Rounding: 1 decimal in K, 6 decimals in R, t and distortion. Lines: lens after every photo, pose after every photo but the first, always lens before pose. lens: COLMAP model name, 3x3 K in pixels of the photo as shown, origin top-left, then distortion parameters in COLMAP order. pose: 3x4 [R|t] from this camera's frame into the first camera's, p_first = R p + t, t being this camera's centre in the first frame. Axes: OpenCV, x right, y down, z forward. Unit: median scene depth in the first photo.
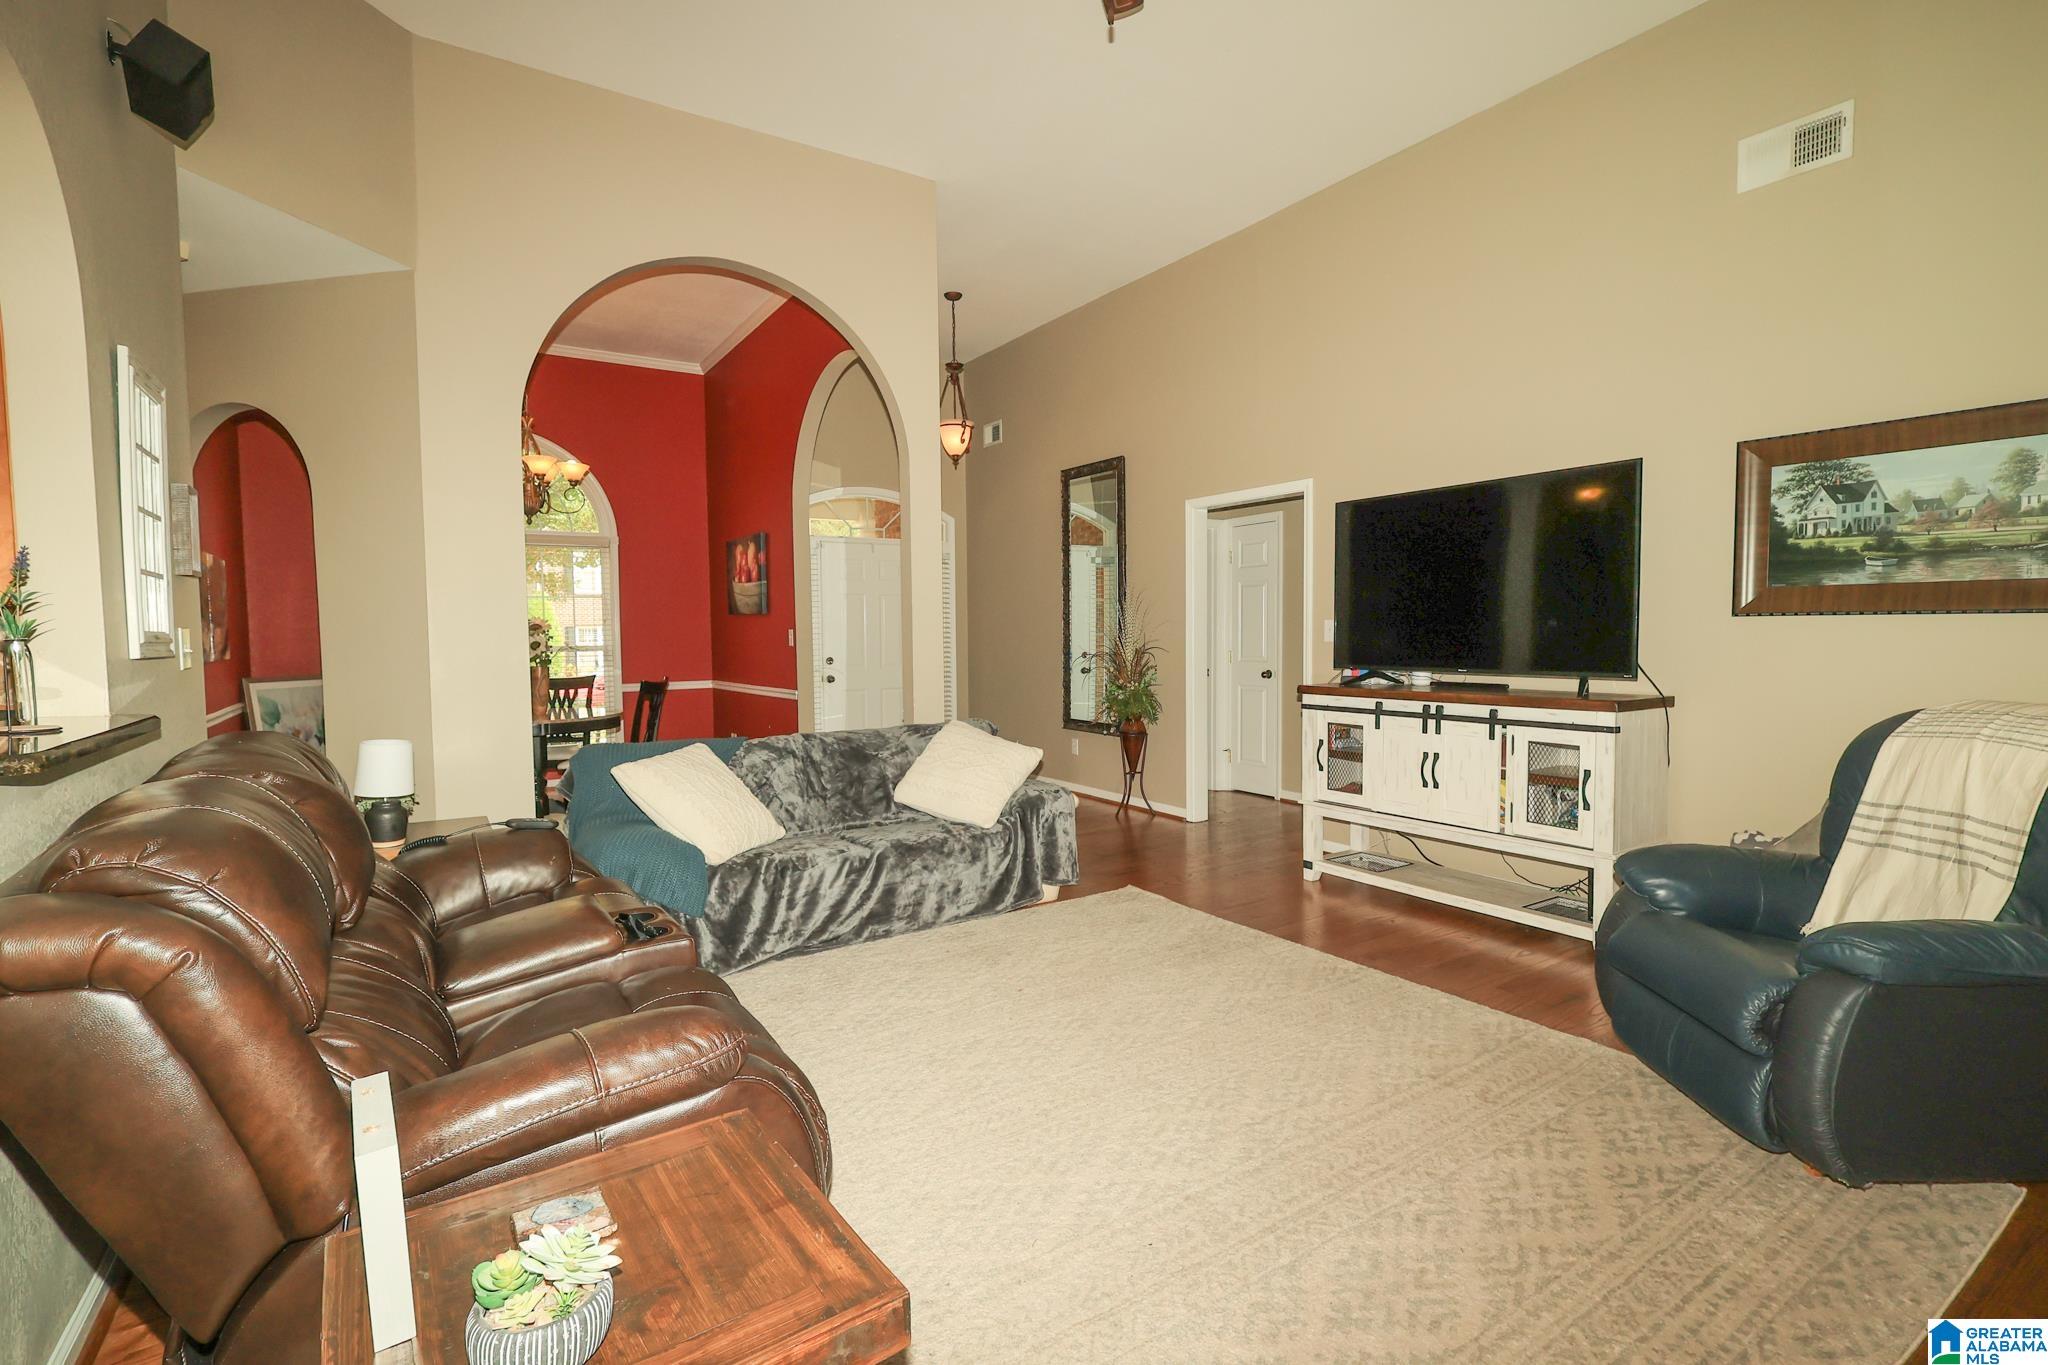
lens RADIAL K [[959.6, 0, 1051.4], [0, 959.6, 690.3], [0, 0, 1]] dist [-0.003118, 0.003331]
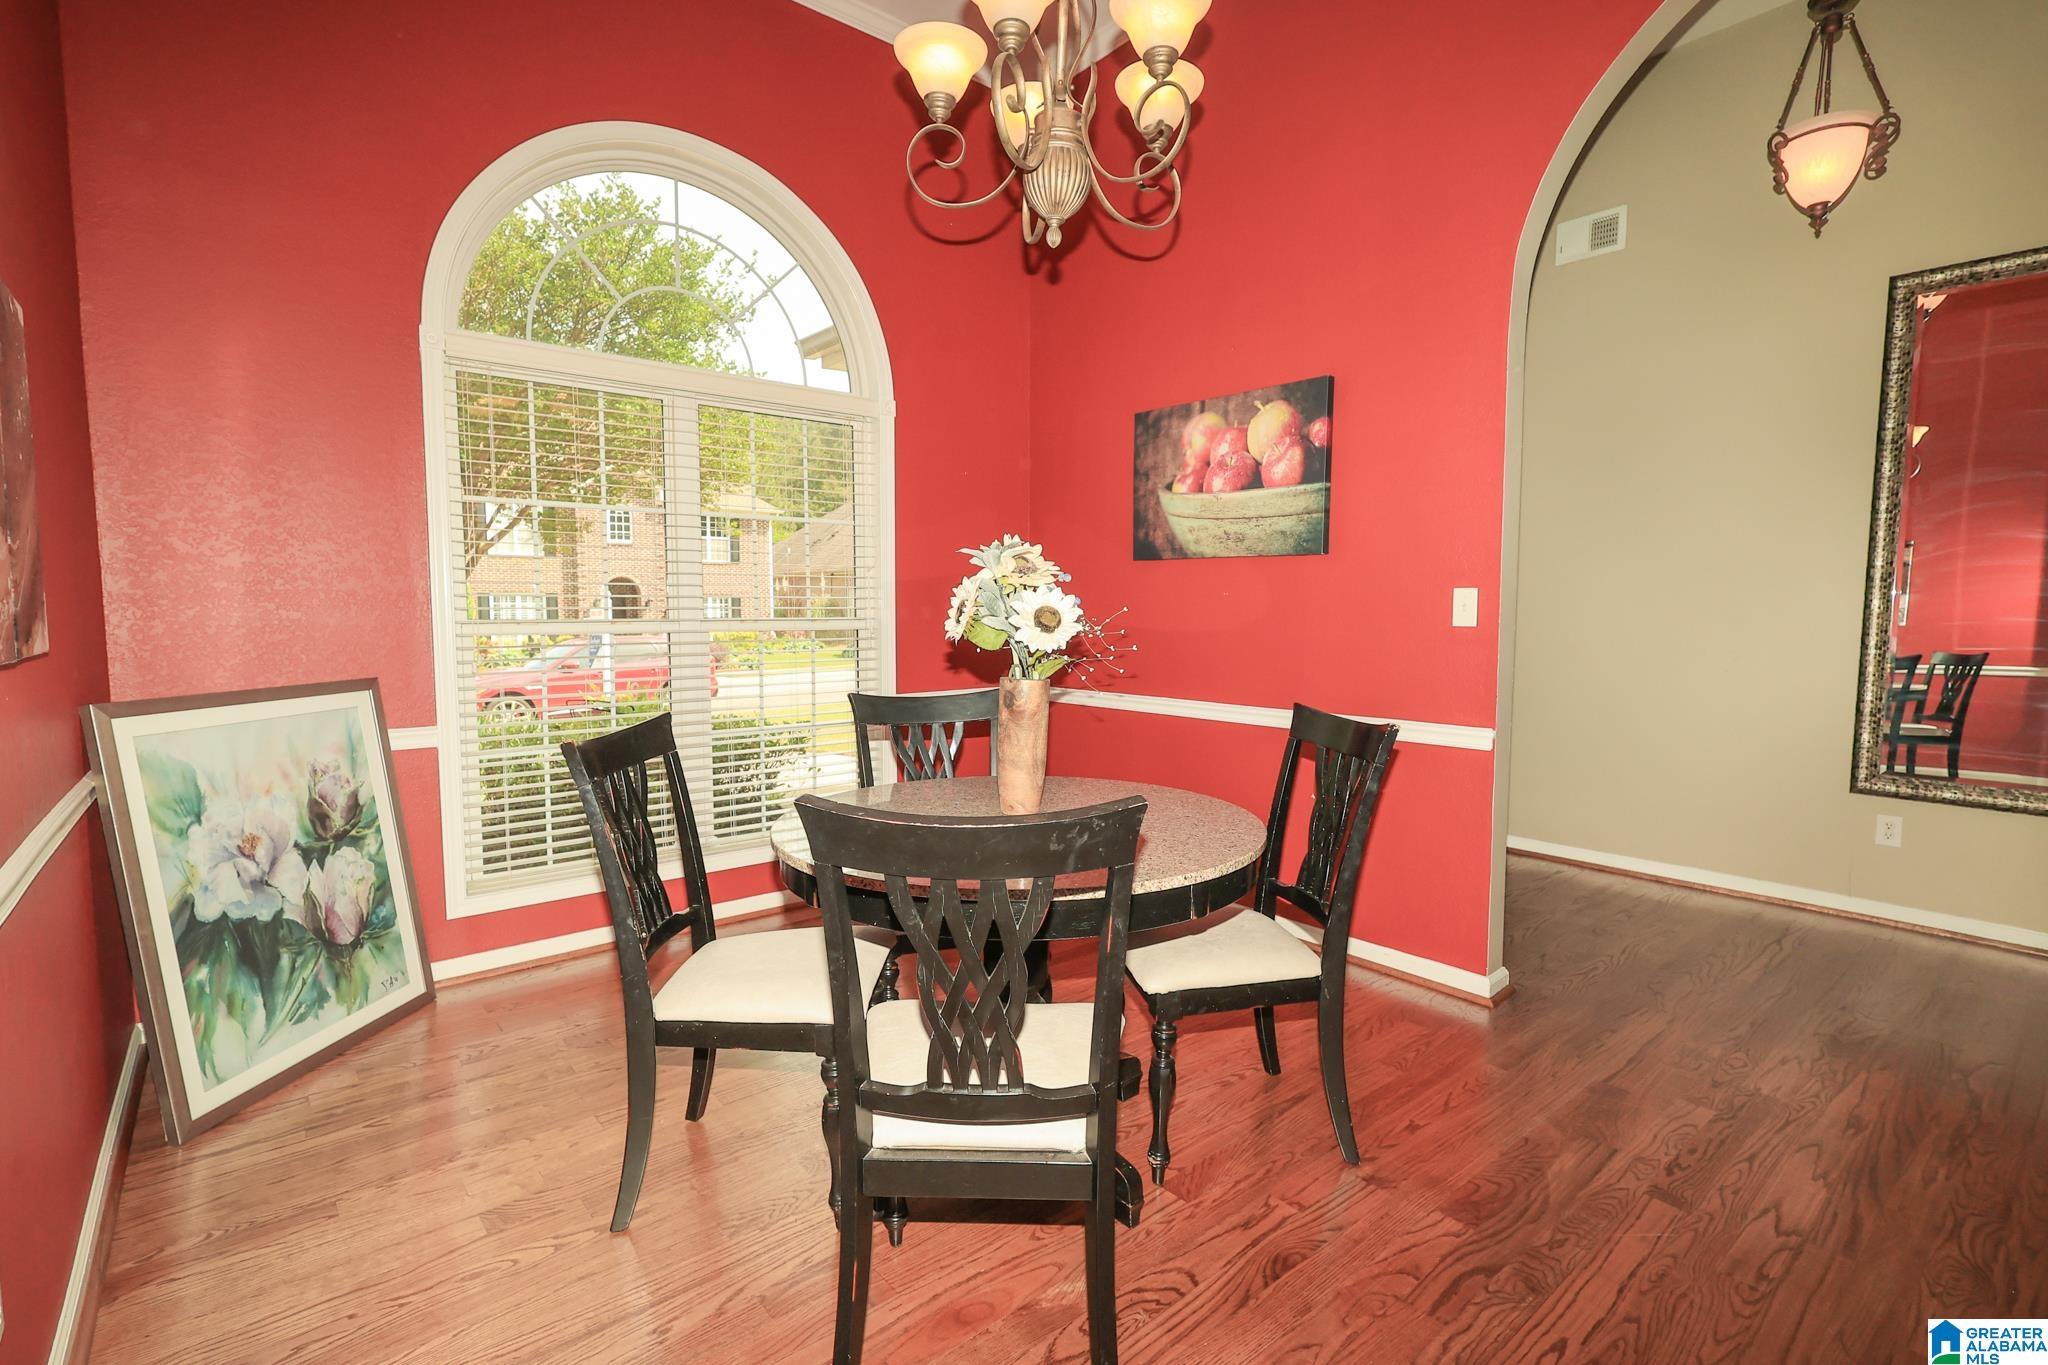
lens RADIAL K [[959.6, 0, 1043.9], [0, 959.6, 686.4], [0, 0, 1]] dist [-0.003118, 0.003331]
pose [[0.994629, 0.006760, 0.103282, -0.538312], [-0.008686, 0.999796, 0.018217, -0.026479], [-0.103138, -0.019017, 0.994485, 0.623476]]
